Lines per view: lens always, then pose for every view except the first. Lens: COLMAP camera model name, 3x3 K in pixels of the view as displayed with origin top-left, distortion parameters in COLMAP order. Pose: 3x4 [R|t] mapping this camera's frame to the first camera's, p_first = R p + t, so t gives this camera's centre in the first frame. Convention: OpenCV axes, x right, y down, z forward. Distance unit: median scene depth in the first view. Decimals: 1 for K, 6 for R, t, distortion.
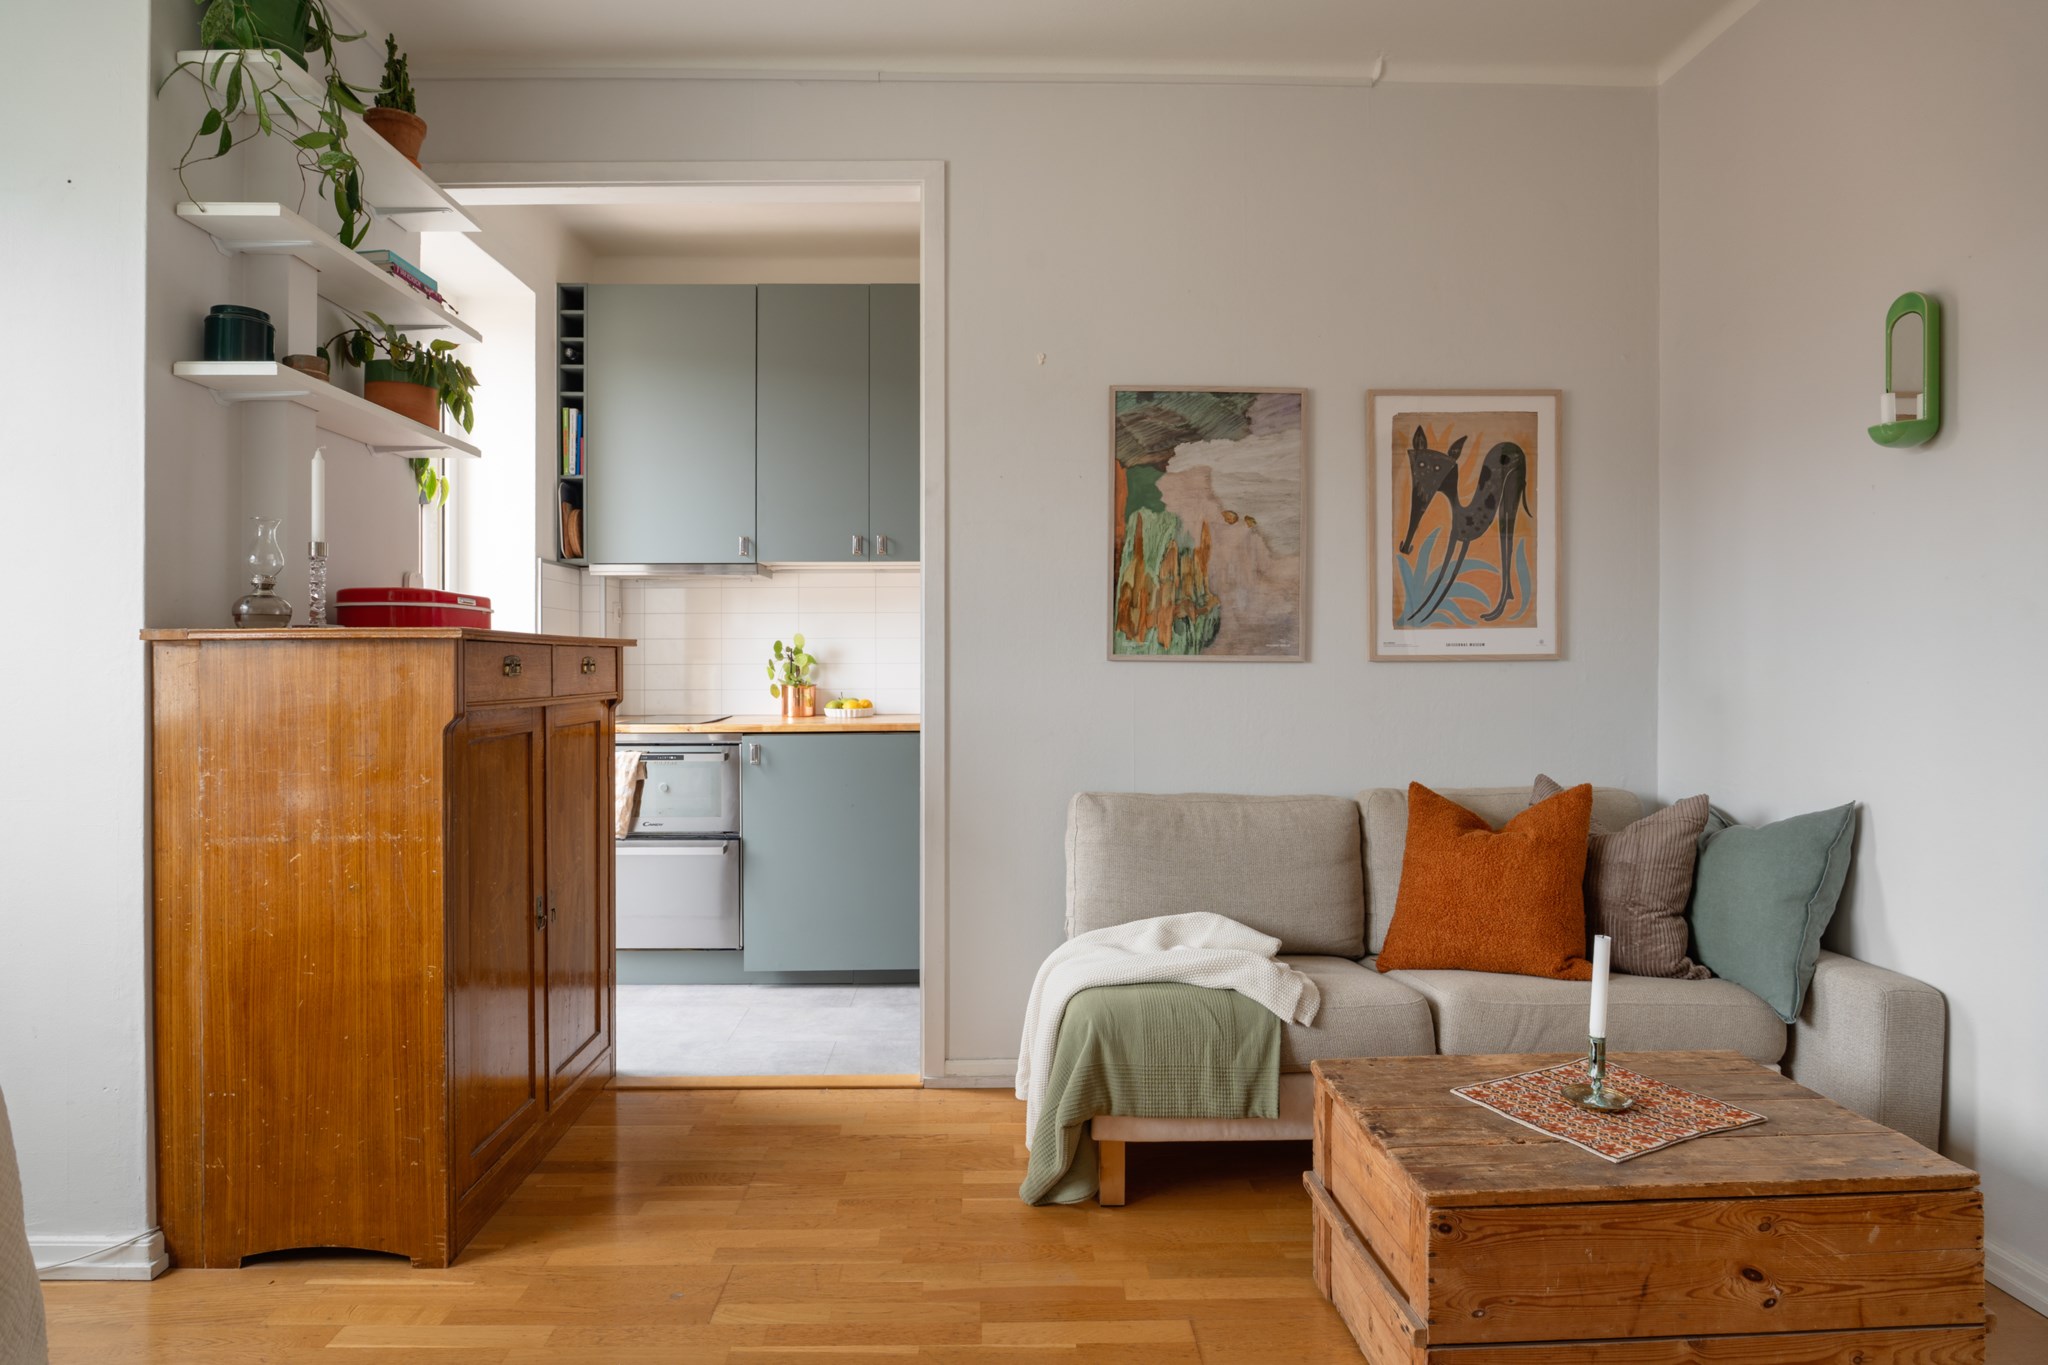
lens RADIAL K [[1126.7, 0, 977.5], [0, 1126.7, 661.8], [0, 0, 1]] dist [-0.027598, 0.009527]
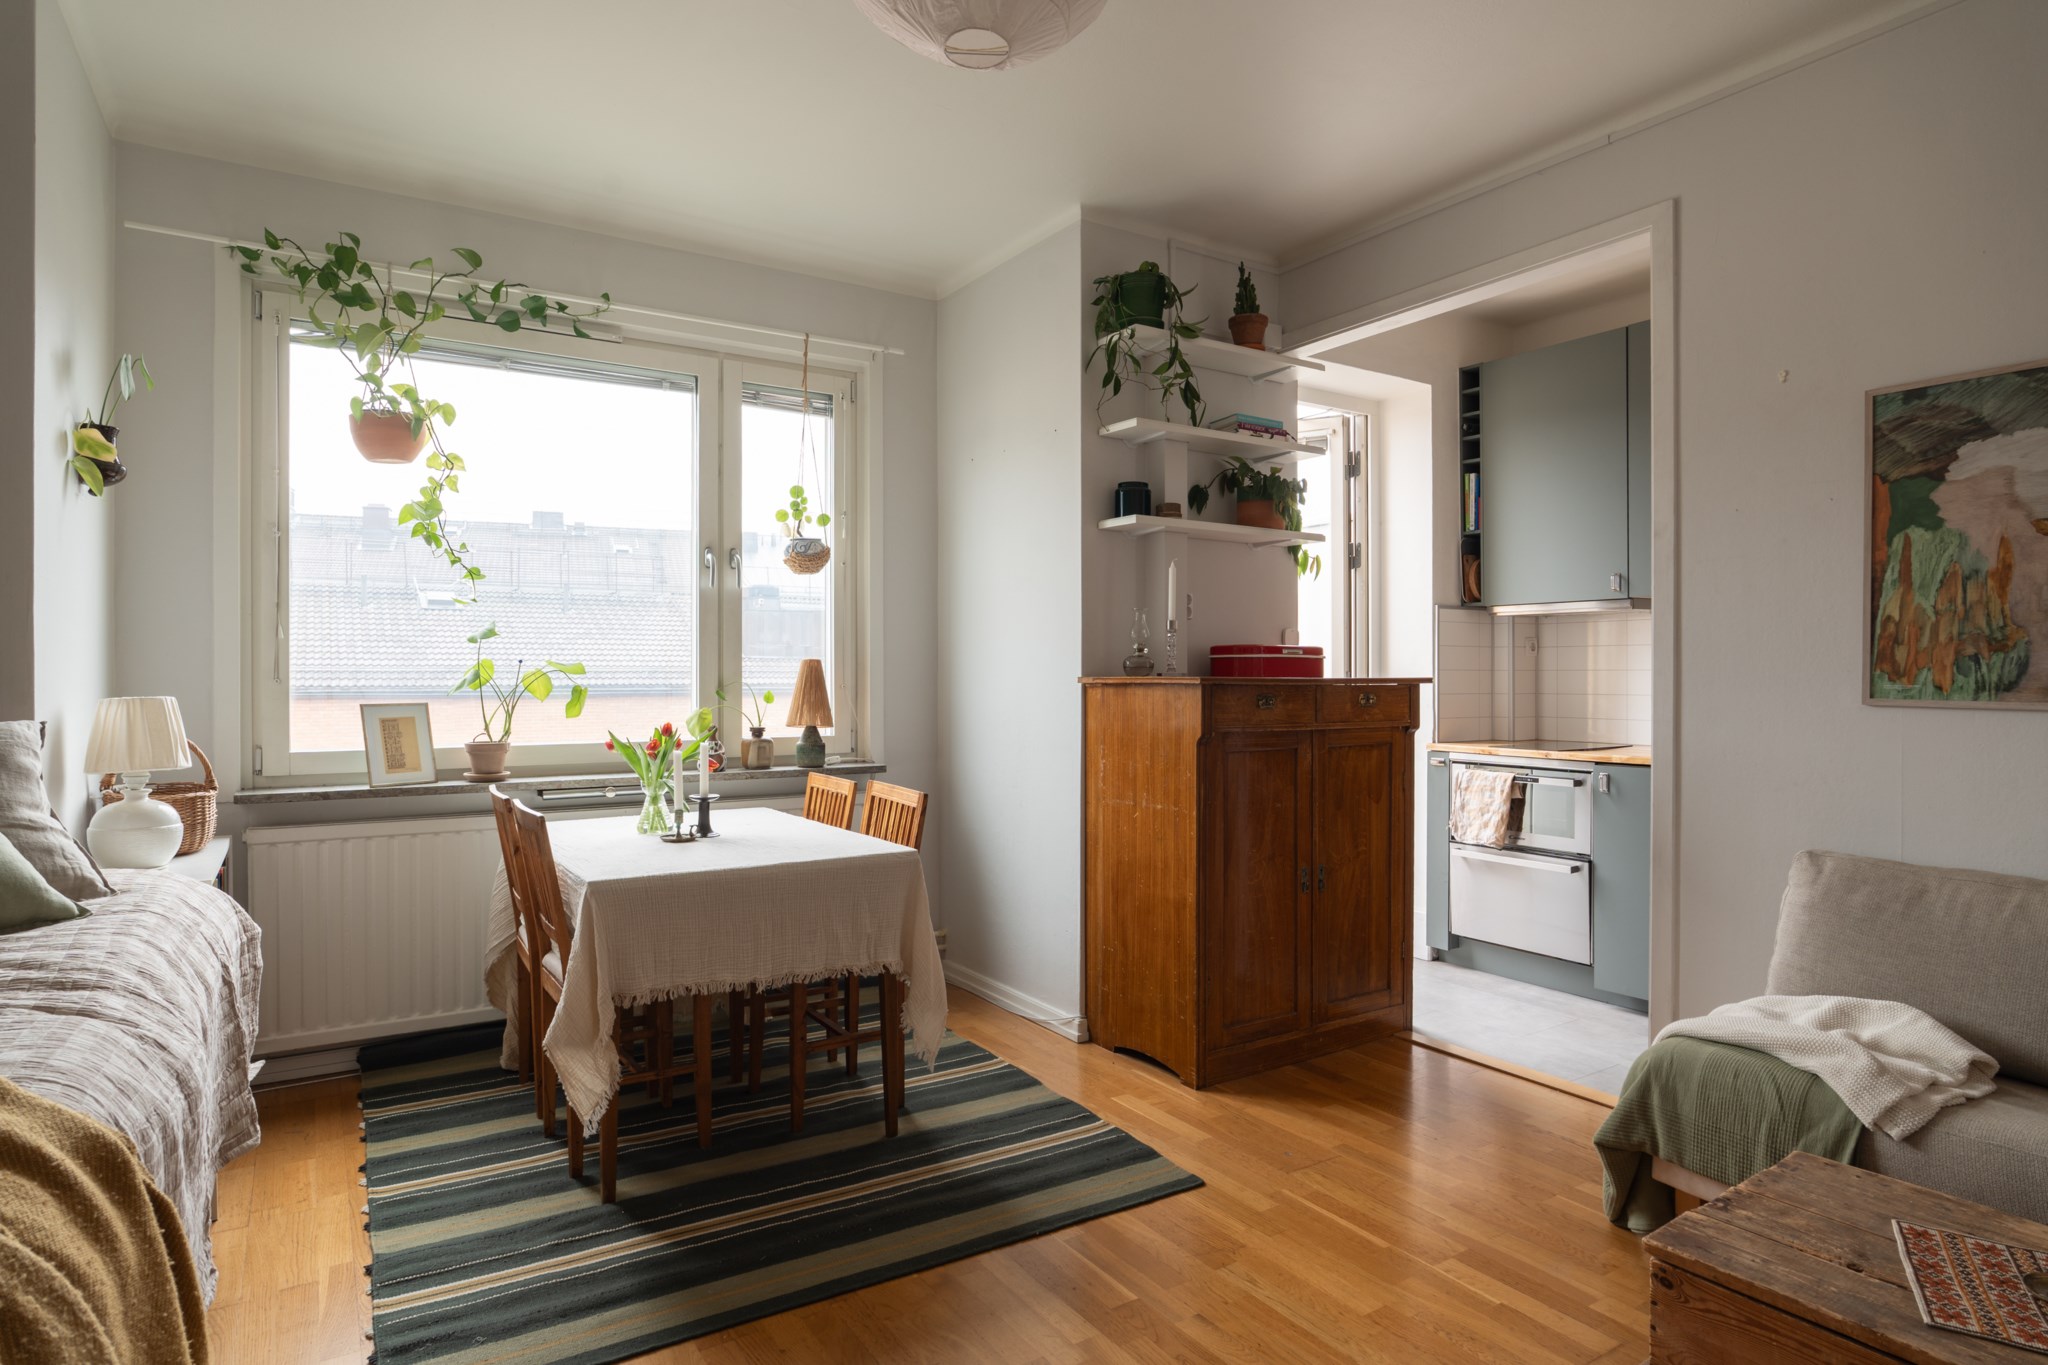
lens RADIAL K [[1126.7, 0, 992.2], [0, 1126.7, 683.9], [0, 0, 1]] dist [-0.027598, 0.009527]
pose [[0.507932, 0.009632, -0.861343, 0.616206], [-0.000907, 0.999943, 0.010647, -0.031534], [0.861396, -0.004627, 0.507912, -0.028311]]
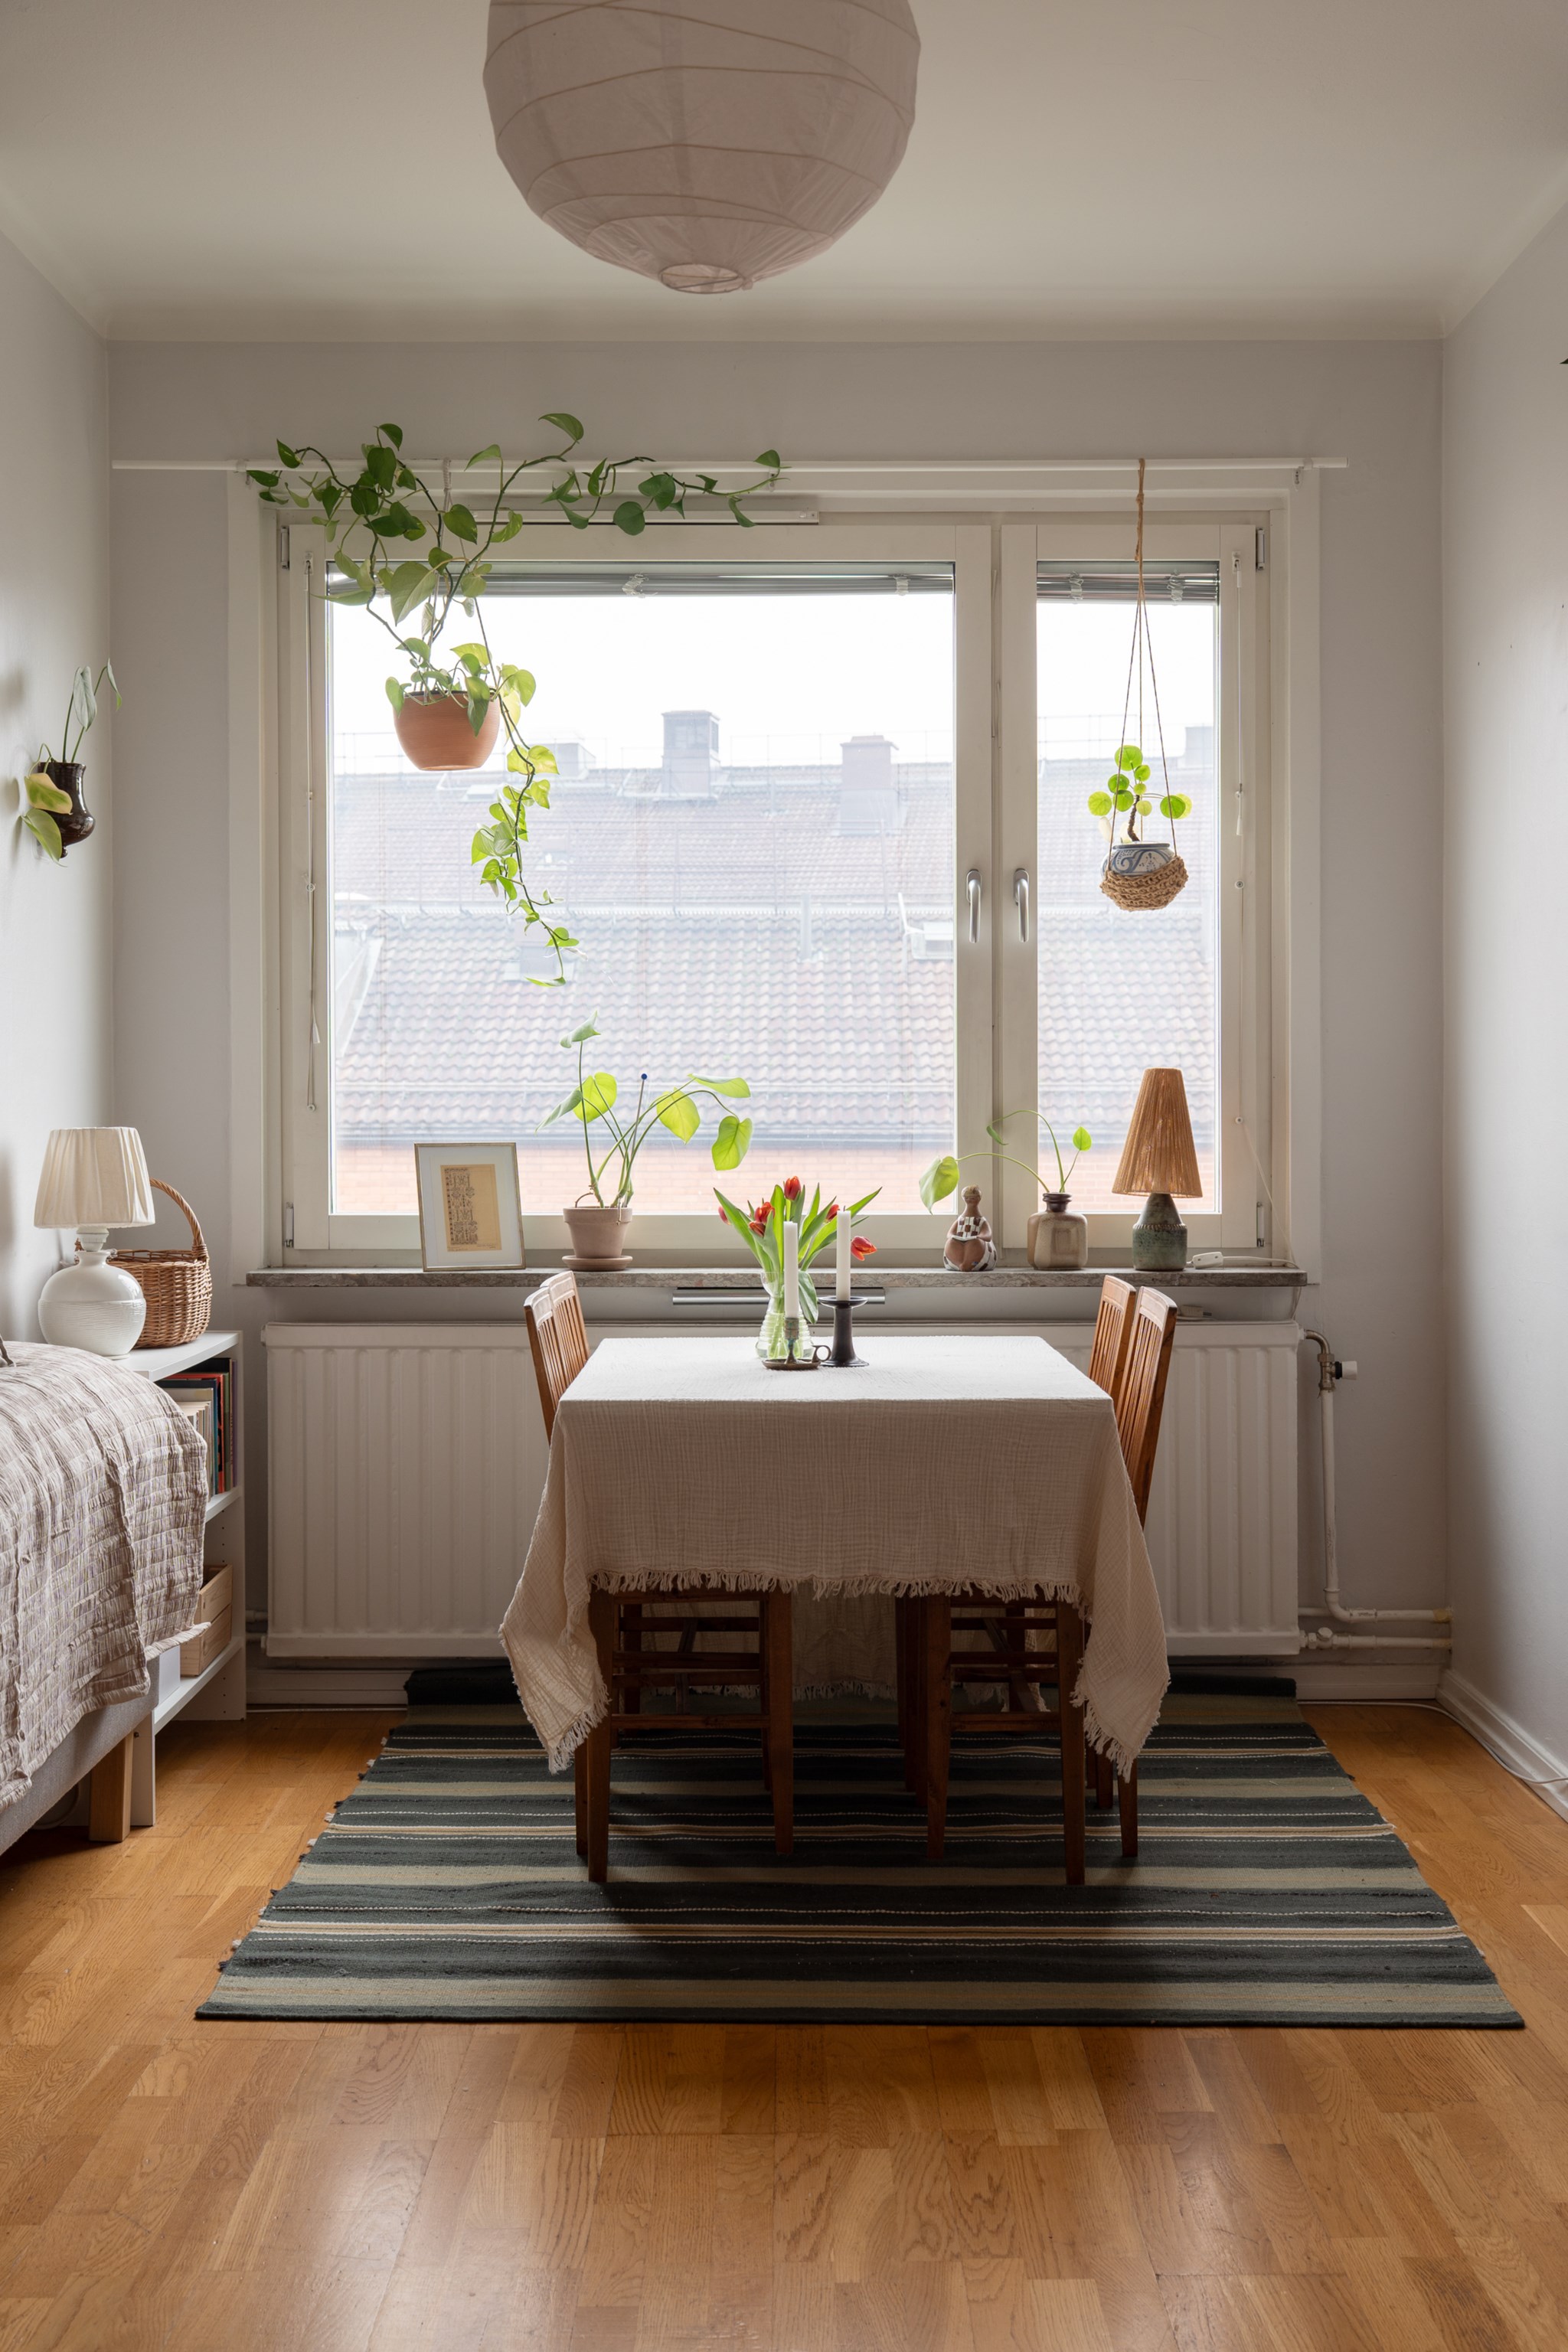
lens RADIAL K [[2817.9, 0, 781.7], [0, 2817.9, 1173.9], [0, 0, 1]] dist [-0.007068, 0.000000]
pose [[-0.023705, 0.028297, -0.999318, 1.278494], [0.001086, 0.999599, 0.028280, -0.030361], [0.999718, -0.000415, -0.023727, 0.343039]]
